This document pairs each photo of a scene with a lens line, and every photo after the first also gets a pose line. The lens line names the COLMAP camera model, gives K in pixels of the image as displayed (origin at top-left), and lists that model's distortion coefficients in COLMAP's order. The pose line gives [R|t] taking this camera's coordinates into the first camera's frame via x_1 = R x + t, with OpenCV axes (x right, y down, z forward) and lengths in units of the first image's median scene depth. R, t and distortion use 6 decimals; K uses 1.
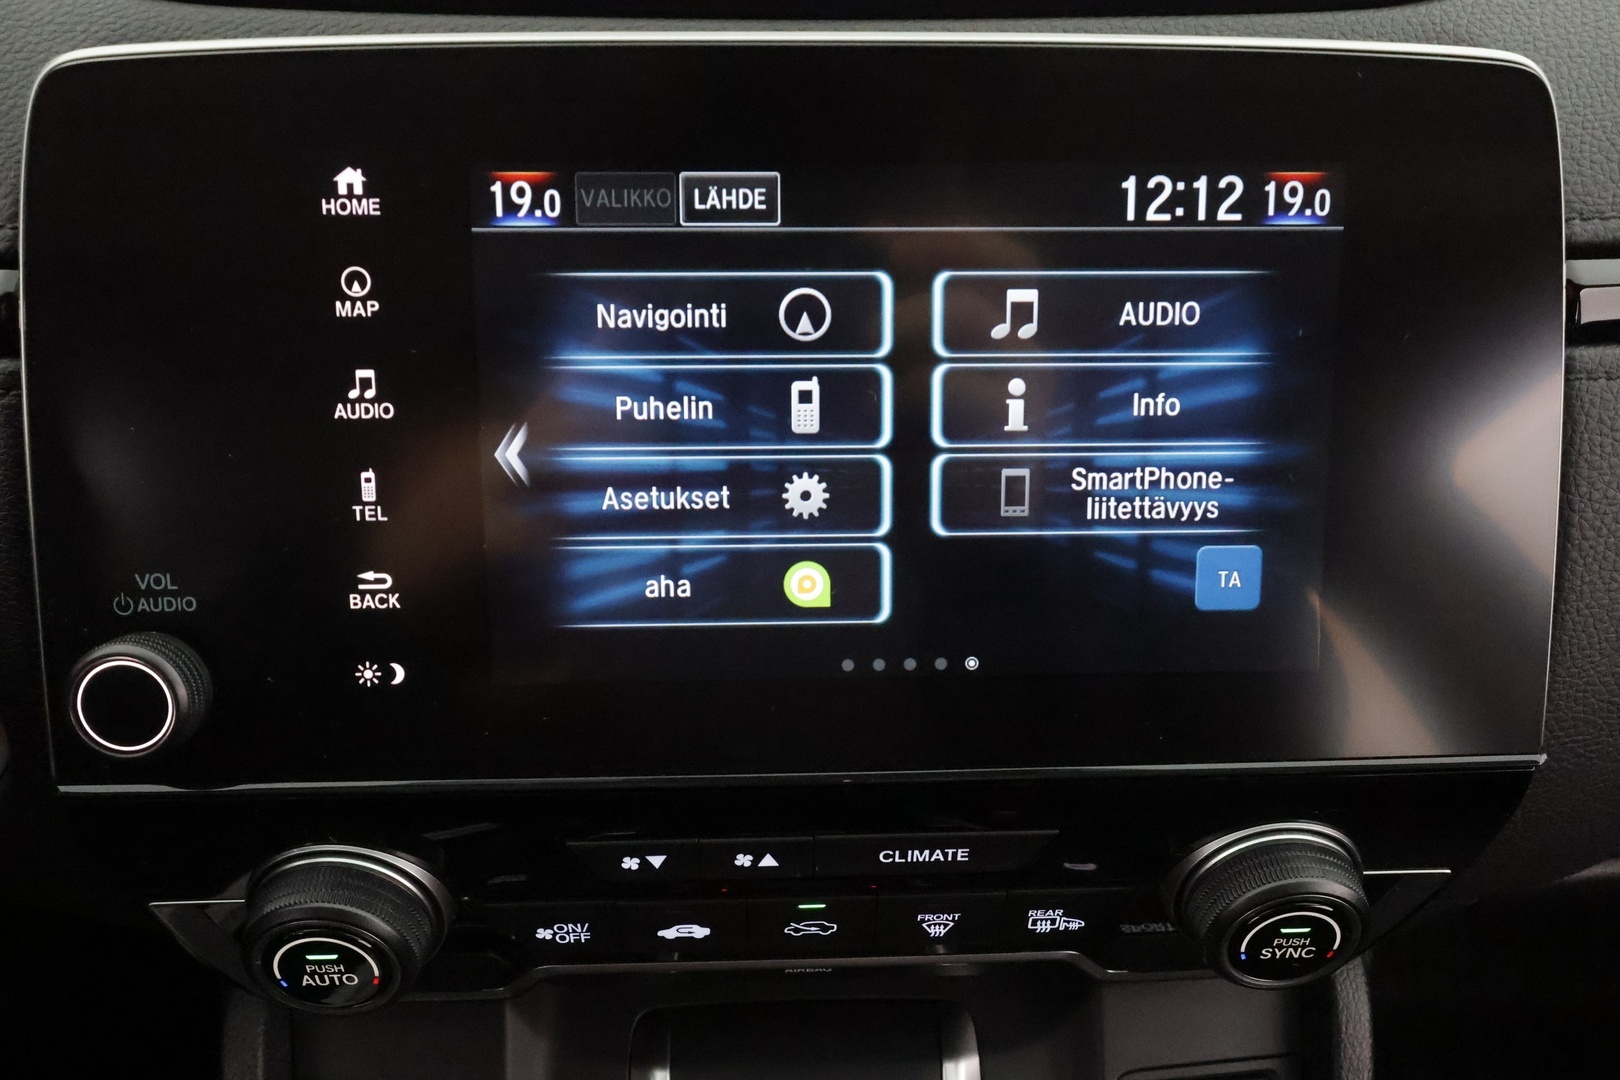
lens RADIAL K [[1228.3, 0, 810.4], [0, 1228.3, 534.9], [0, 0, 1]] dist [0.003026, -0.007092]
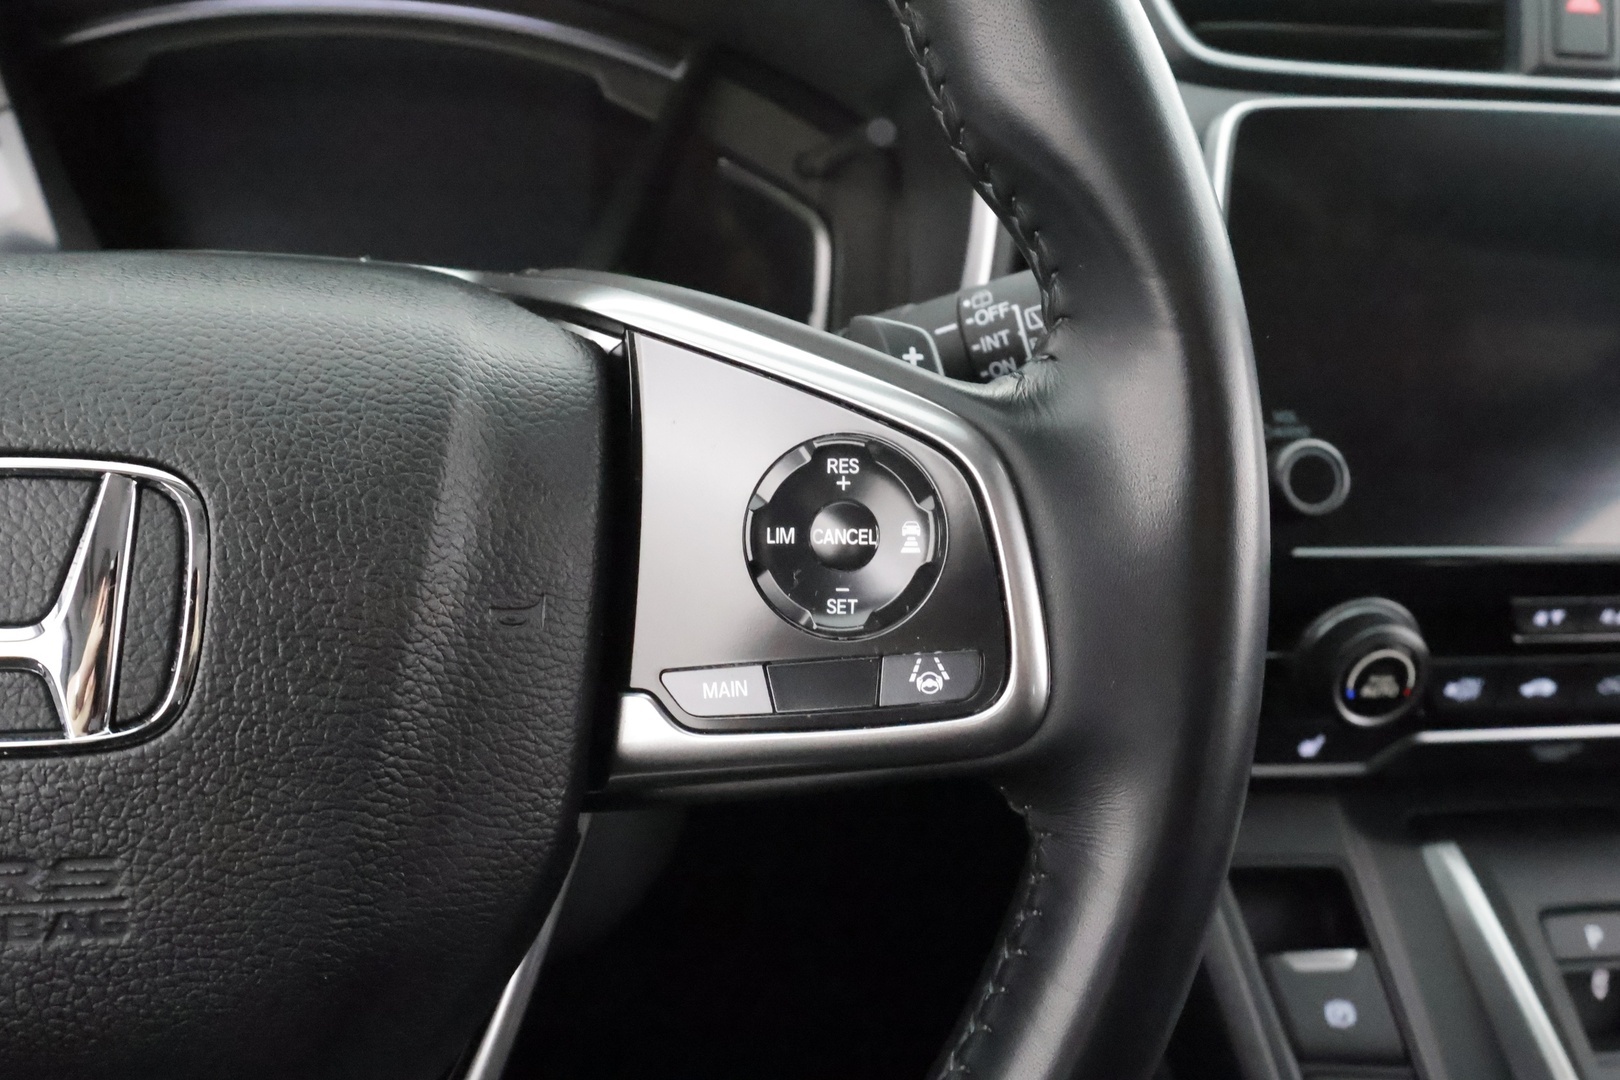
lens RADIAL K [[1271.8, 0, 806.3], [0, 1271.8, 544.7], [0, 0, 1]] dist [-0.002363, 0.003357]
pose [[0.993431, -0.005571, 0.114299, -1.229329], [0.029378, 0.977755, -0.207683, 0.479091], [-0.110599, 0.209676, 0.971496, -0.442174]]
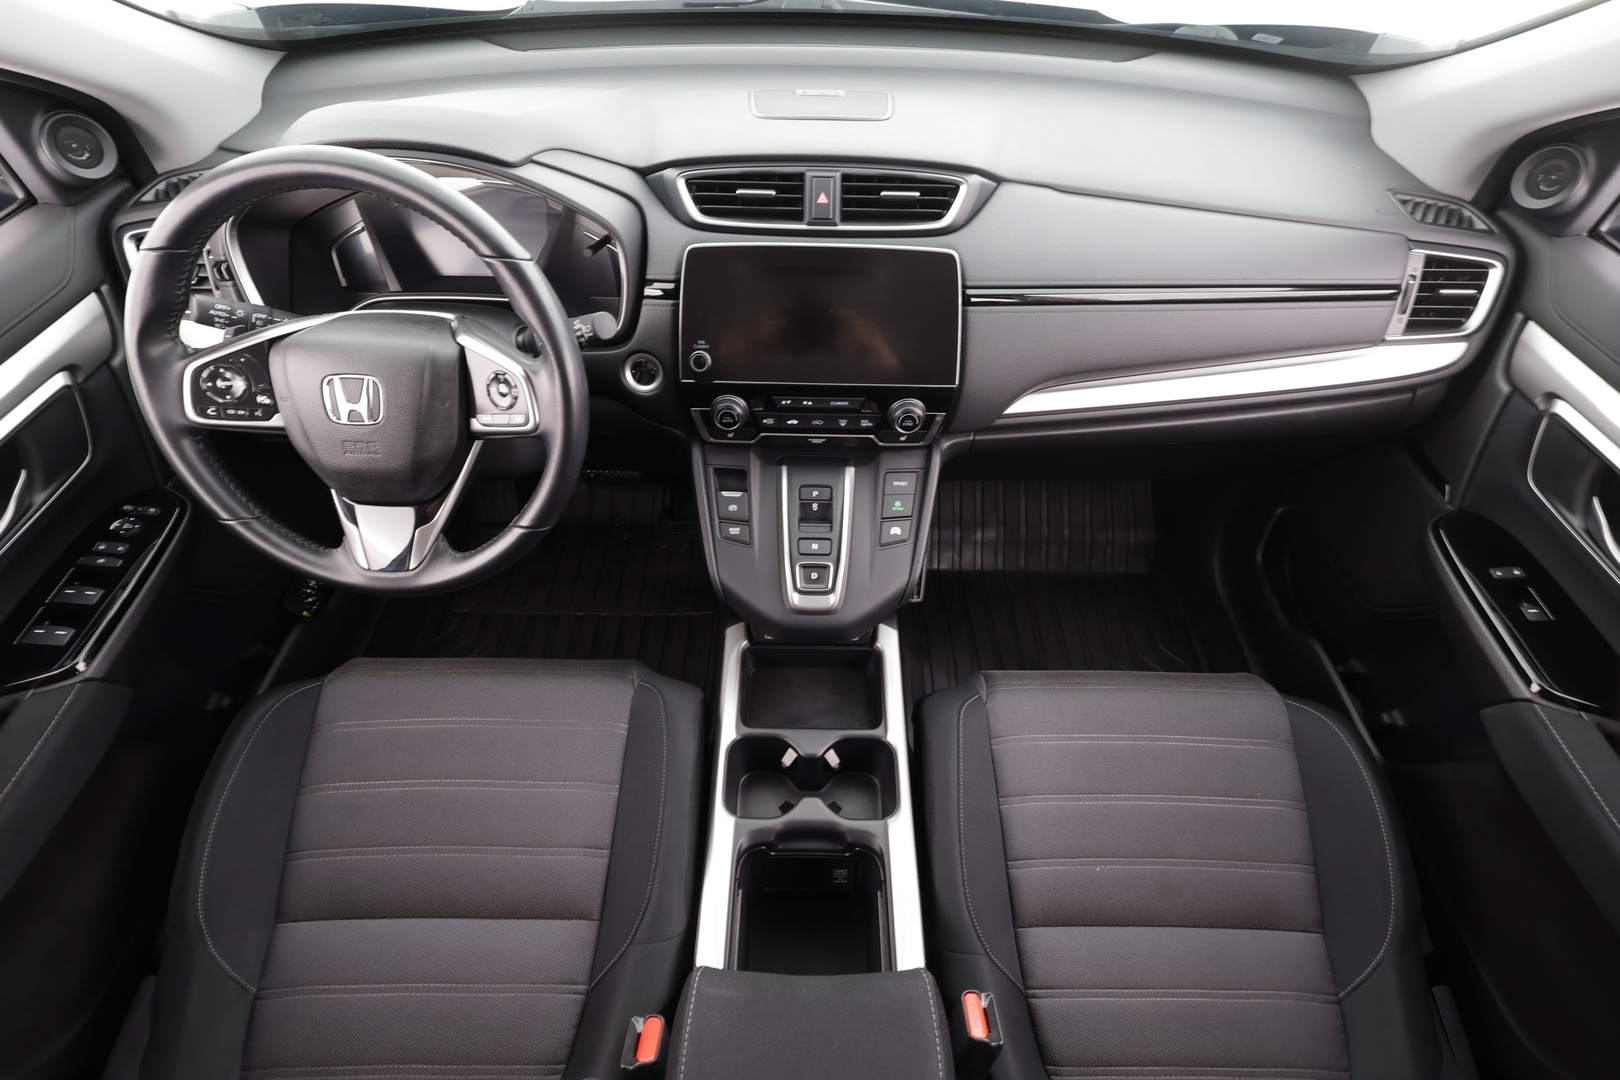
lens RADIAL K [[745.3, 0, 803.8], [0, 745.3, 539.4], [0, 0, 1]] dist [-0.000637, 0.000185]
pose [[0.998874, 0.035860, -0.031073, 0.060713], [-0.031932, 0.992405, 0.118800, 0.469838], [0.035097, -0.117674, 0.992432, -2.250599]]
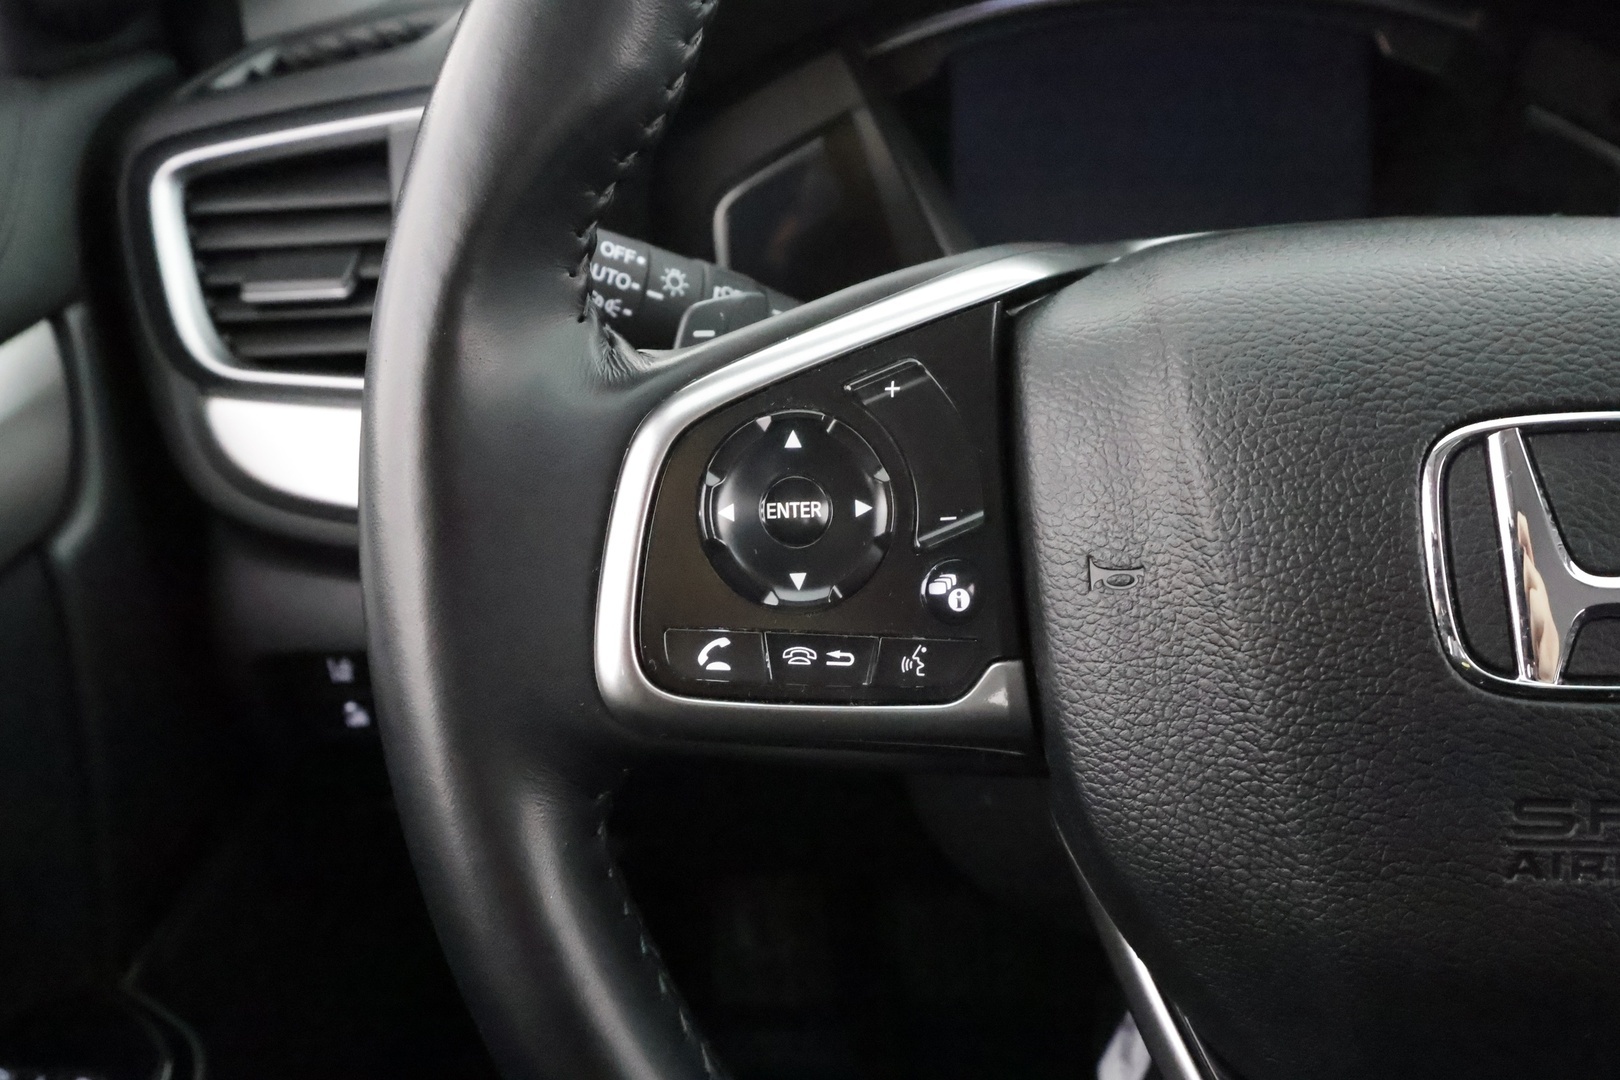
lens RADIAL K [[1271.8, 0, 806.3], [0, 1271.8, 544.7], [0, 0, 1]] dist [-0.002363, 0.003357]
pose [[0.993433, -0.017099, -0.113130, -1.991922], [-0.005508, 0.980475, -0.196566, 0.493545], [0.114282, 0.195899, 0.973942, -0.464431]]
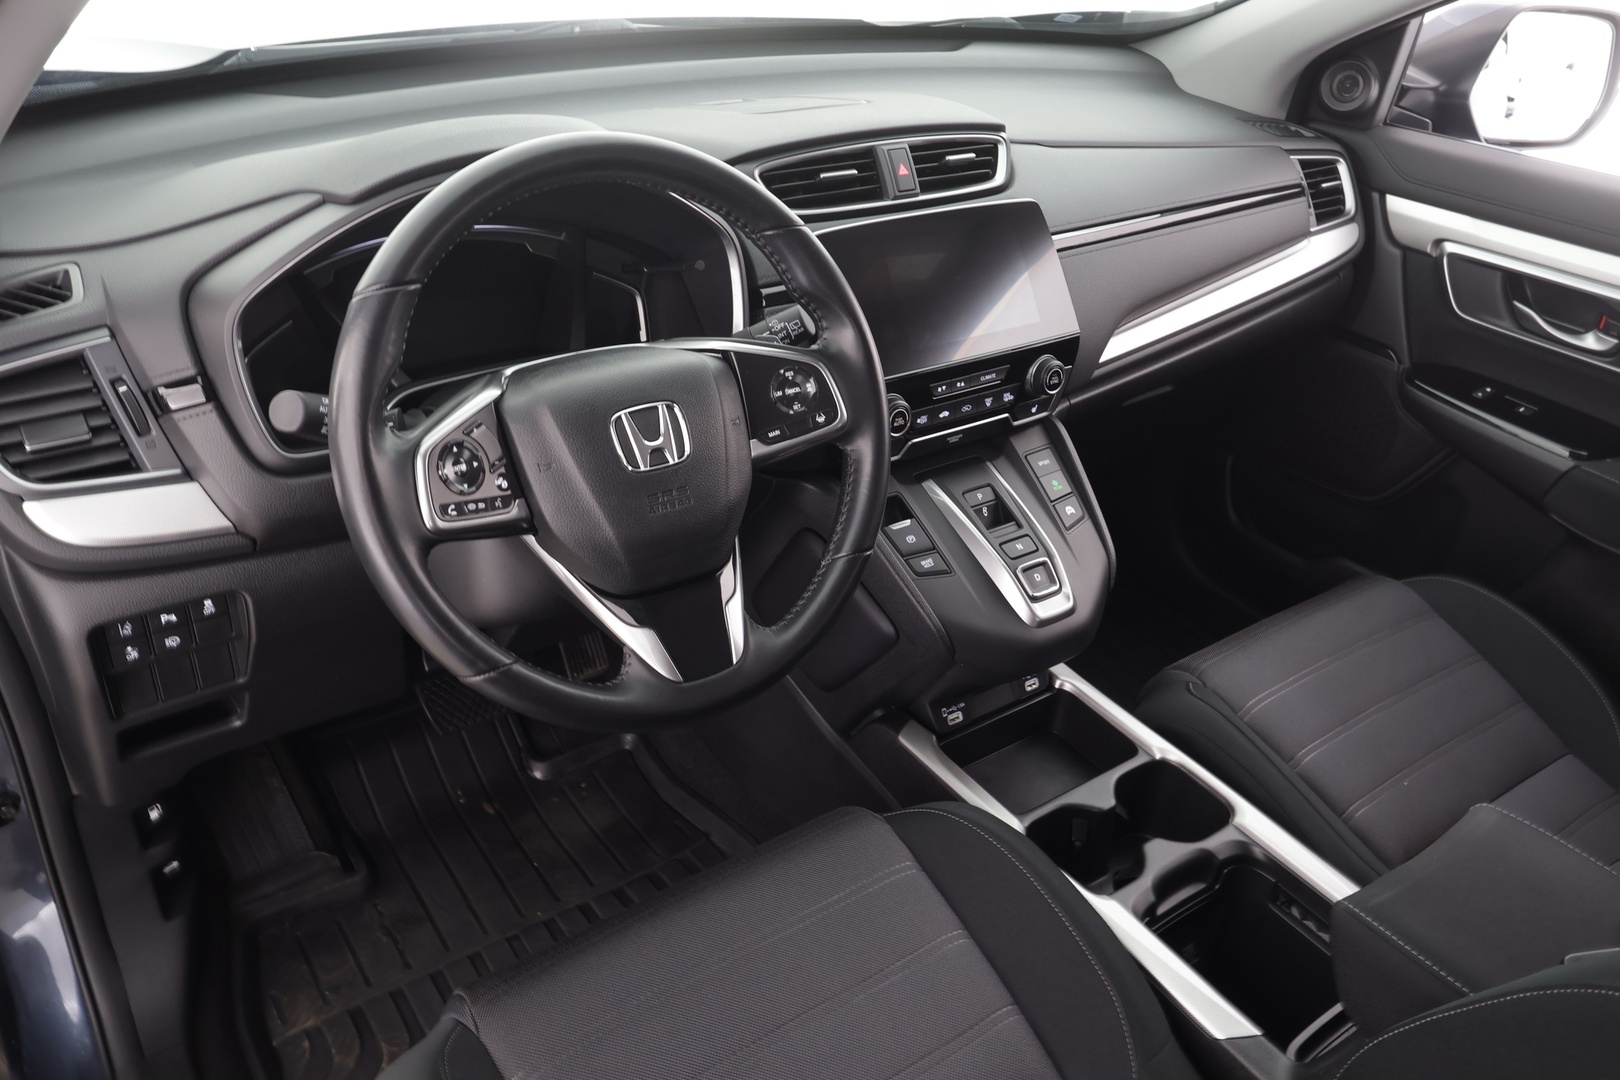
lens RADIAL K [[1278.3, 0, 810.0], [0, 1278.3, 540.0], [0, 0, 1]] dist [0.009563, 0.000808]
pose [[0.830893, -0.252212, 0.495989, -2.984807], [0.337138, 0.937319, -0.088152, 1.032700], [-0.442667, 0.240462, 0.863843, -2.675739]]
